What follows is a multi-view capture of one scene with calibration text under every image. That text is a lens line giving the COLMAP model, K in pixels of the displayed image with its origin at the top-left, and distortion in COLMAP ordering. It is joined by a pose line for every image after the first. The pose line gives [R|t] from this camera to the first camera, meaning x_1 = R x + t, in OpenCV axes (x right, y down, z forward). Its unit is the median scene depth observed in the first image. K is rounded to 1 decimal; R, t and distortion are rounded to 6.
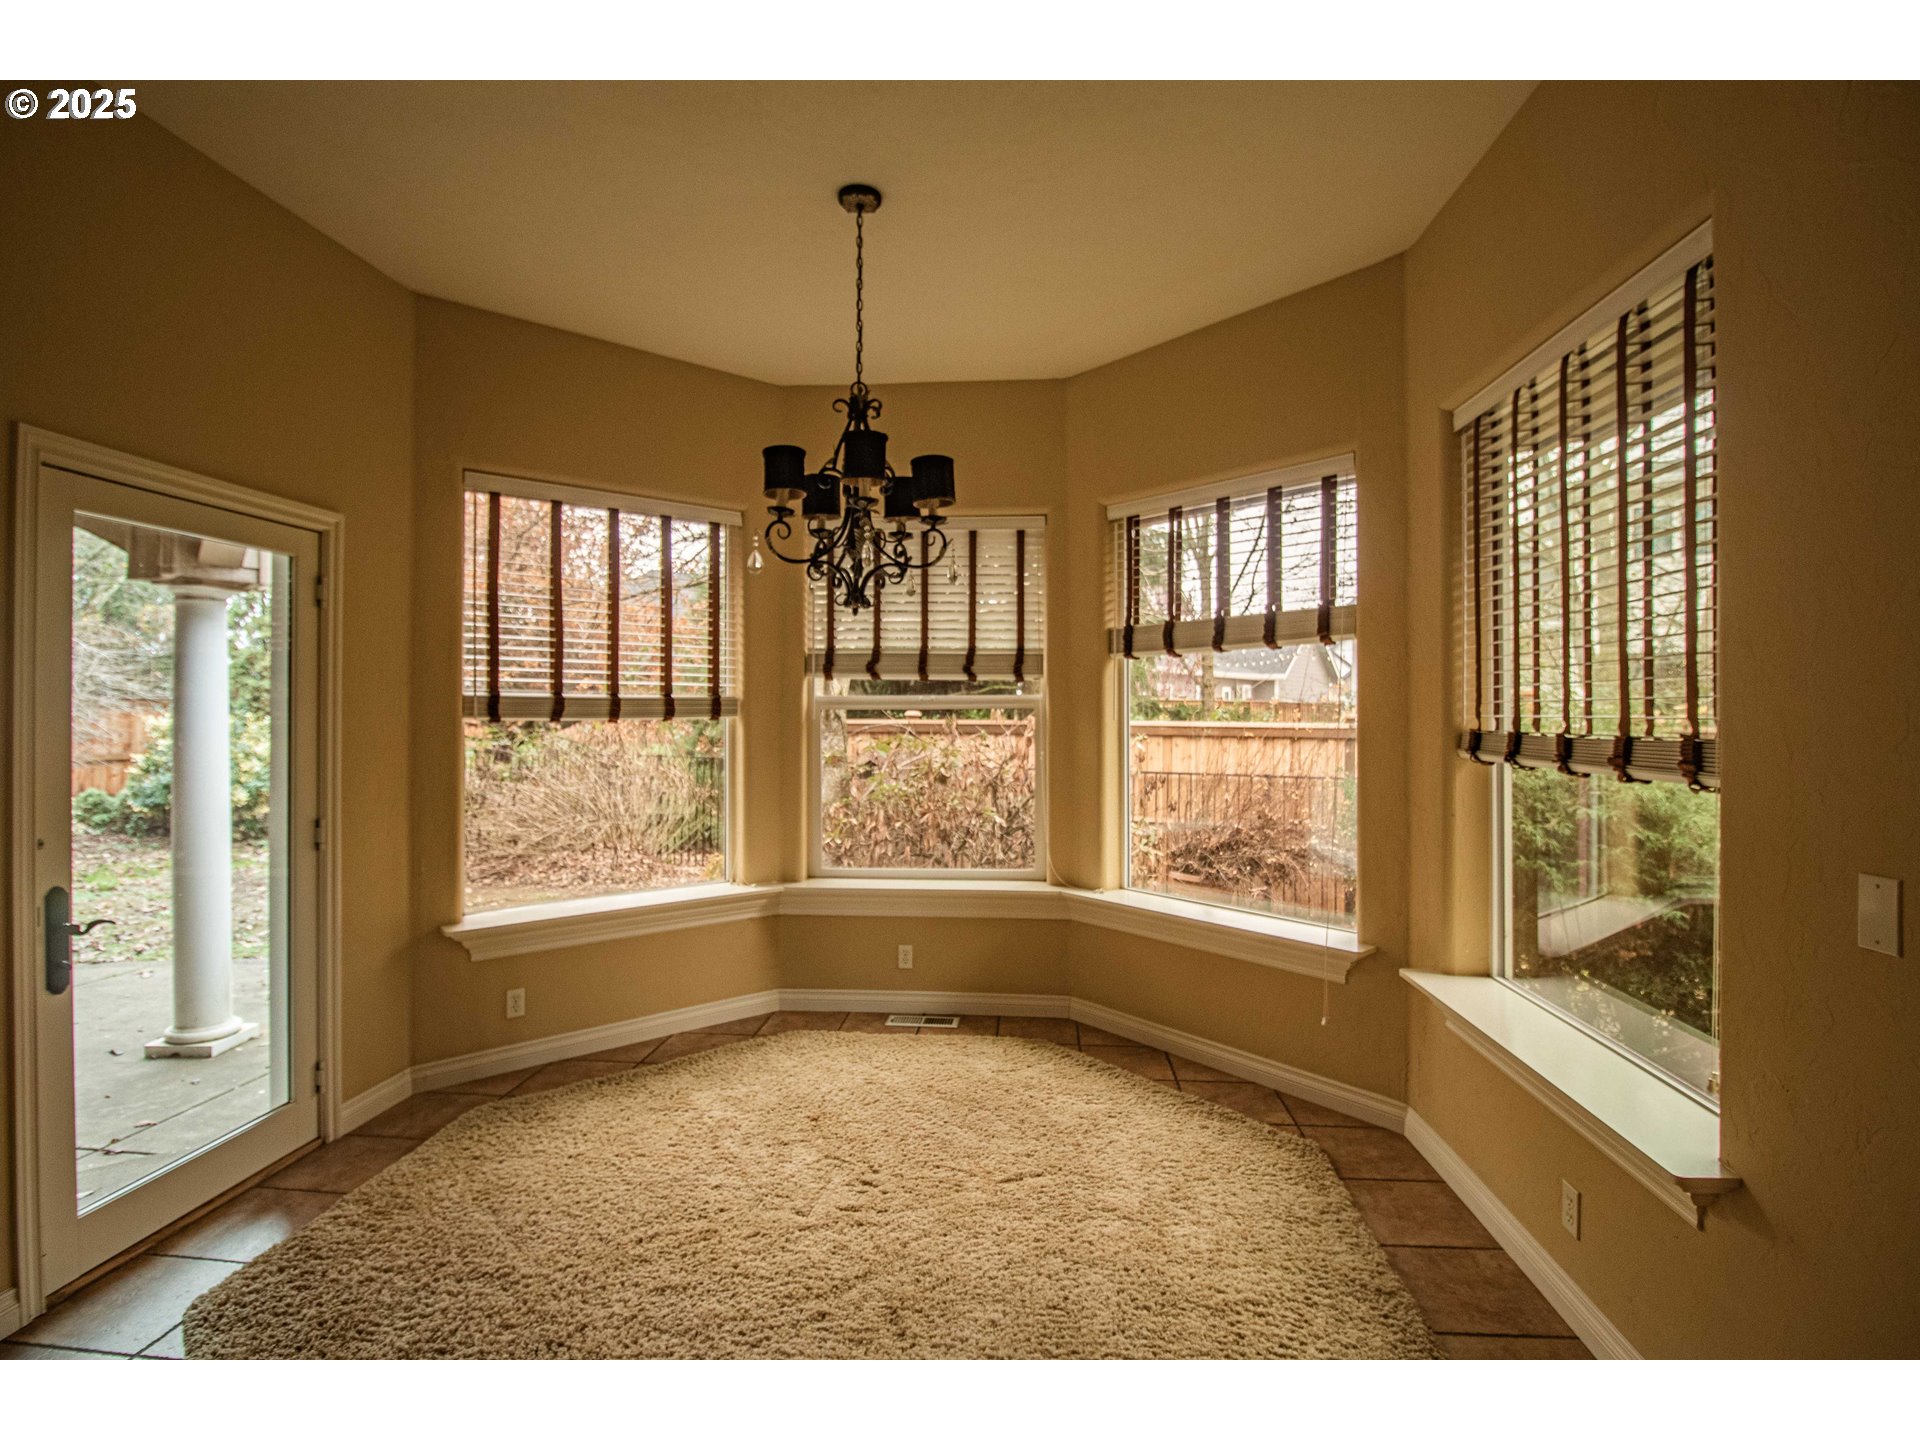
lens RADIAL K [[907.7, 0, 966.9], [0, 907.7, 712.5], [0, 0, 1]] dist [-0.003629, -0.000314]
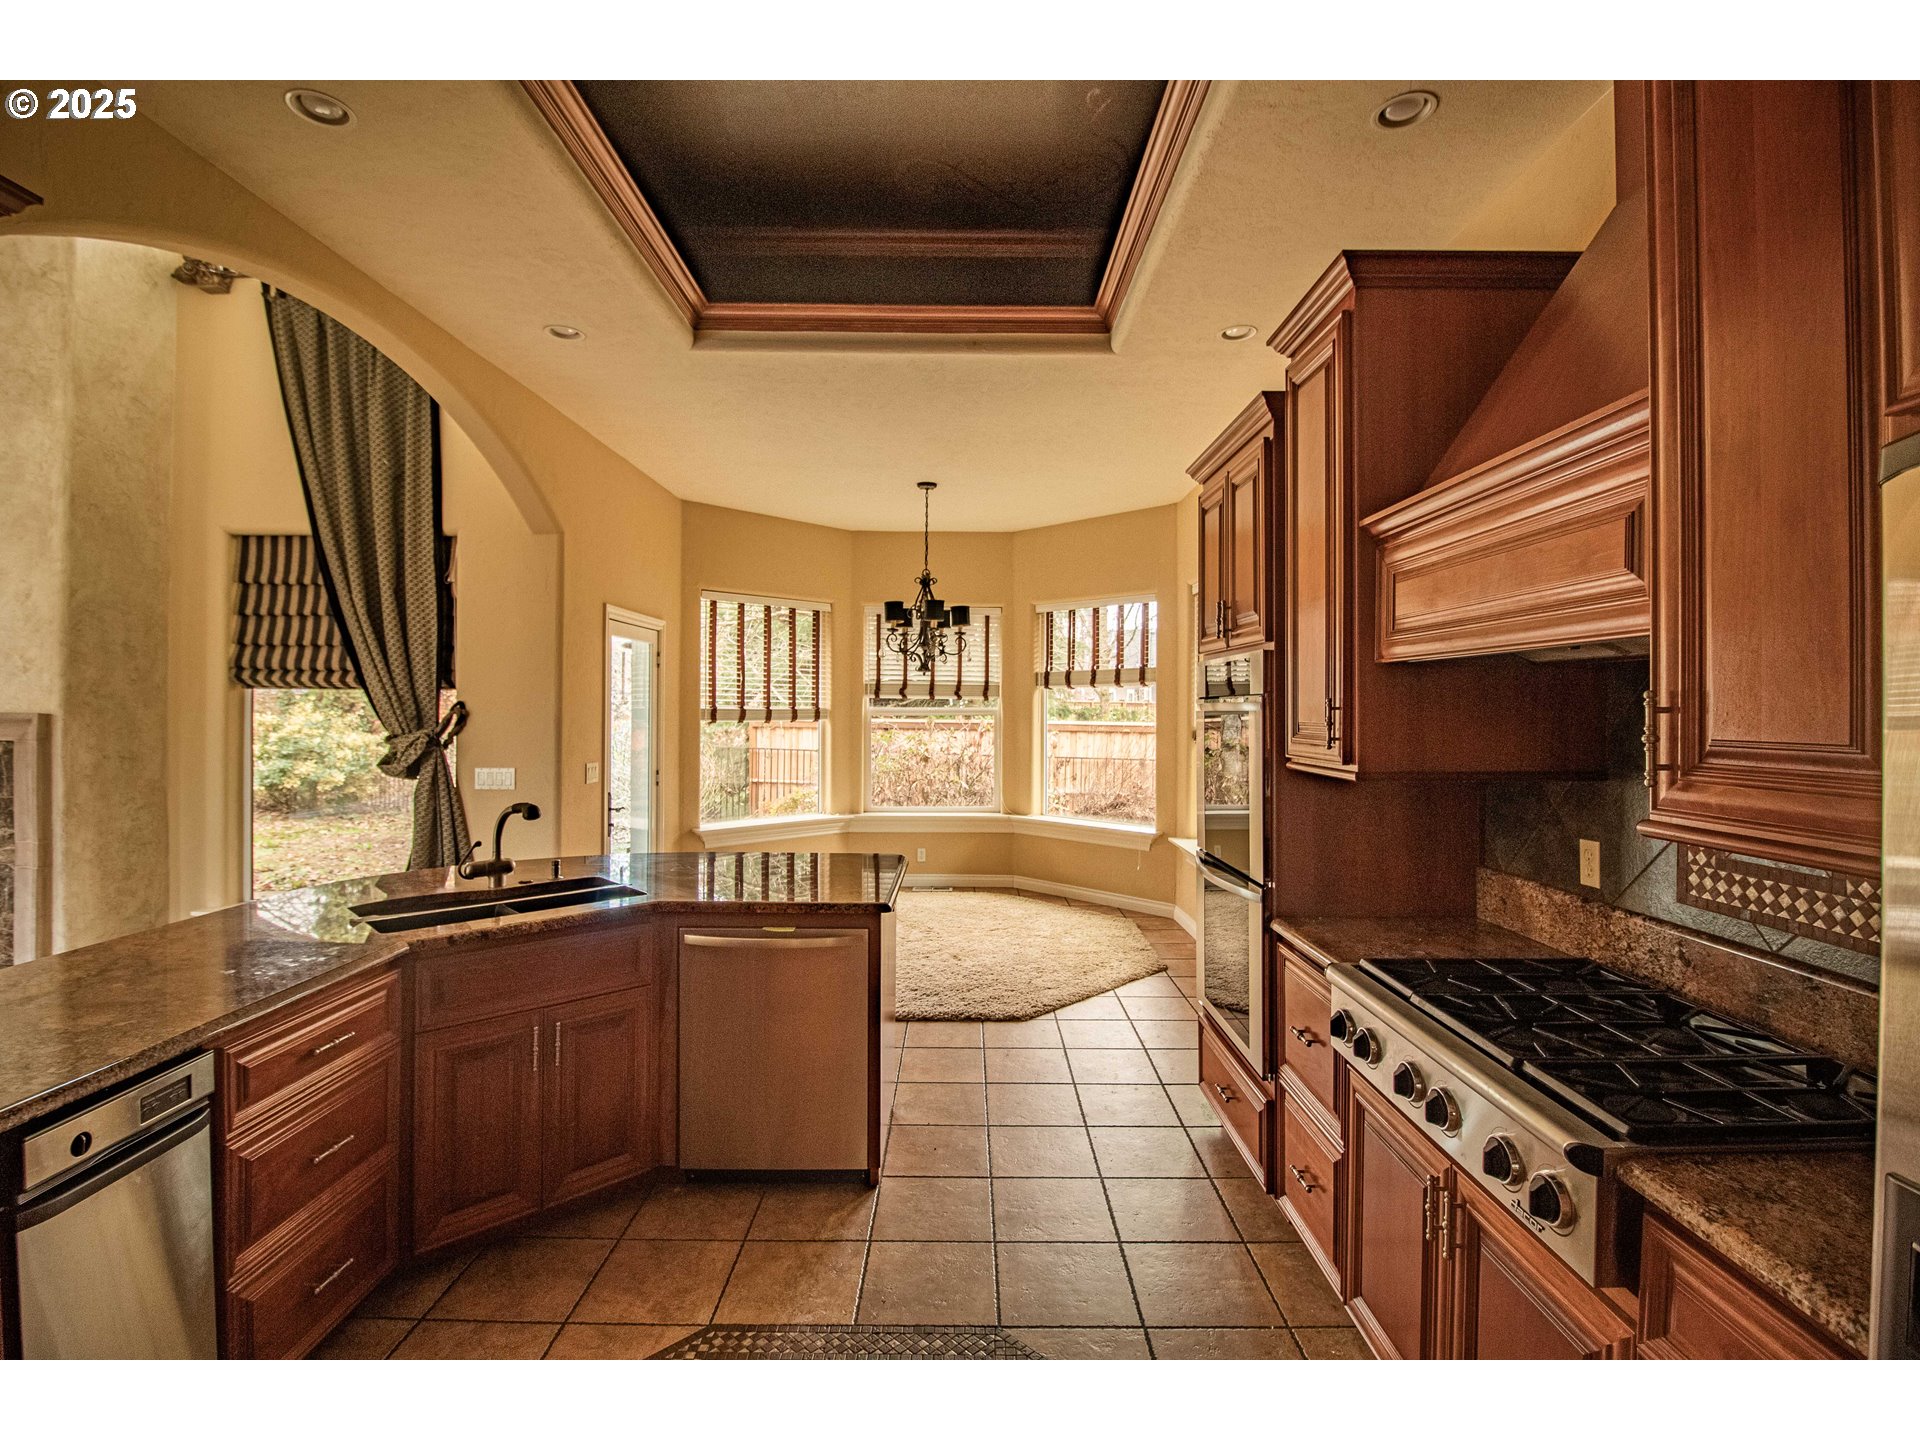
lens RADIAL K [[907.7, 0, 959.9], [0, 907.7, 709.5], [0, 0, 1]] dist [-0.003629, -0.000314]
pose [[0.996682, 0.004514, 0.081272, -0.141127], [-0.004640, 0.999988, 0.001369, -0.018584], [-0.081265, -0.001742, 0.996691, -0.787242]]
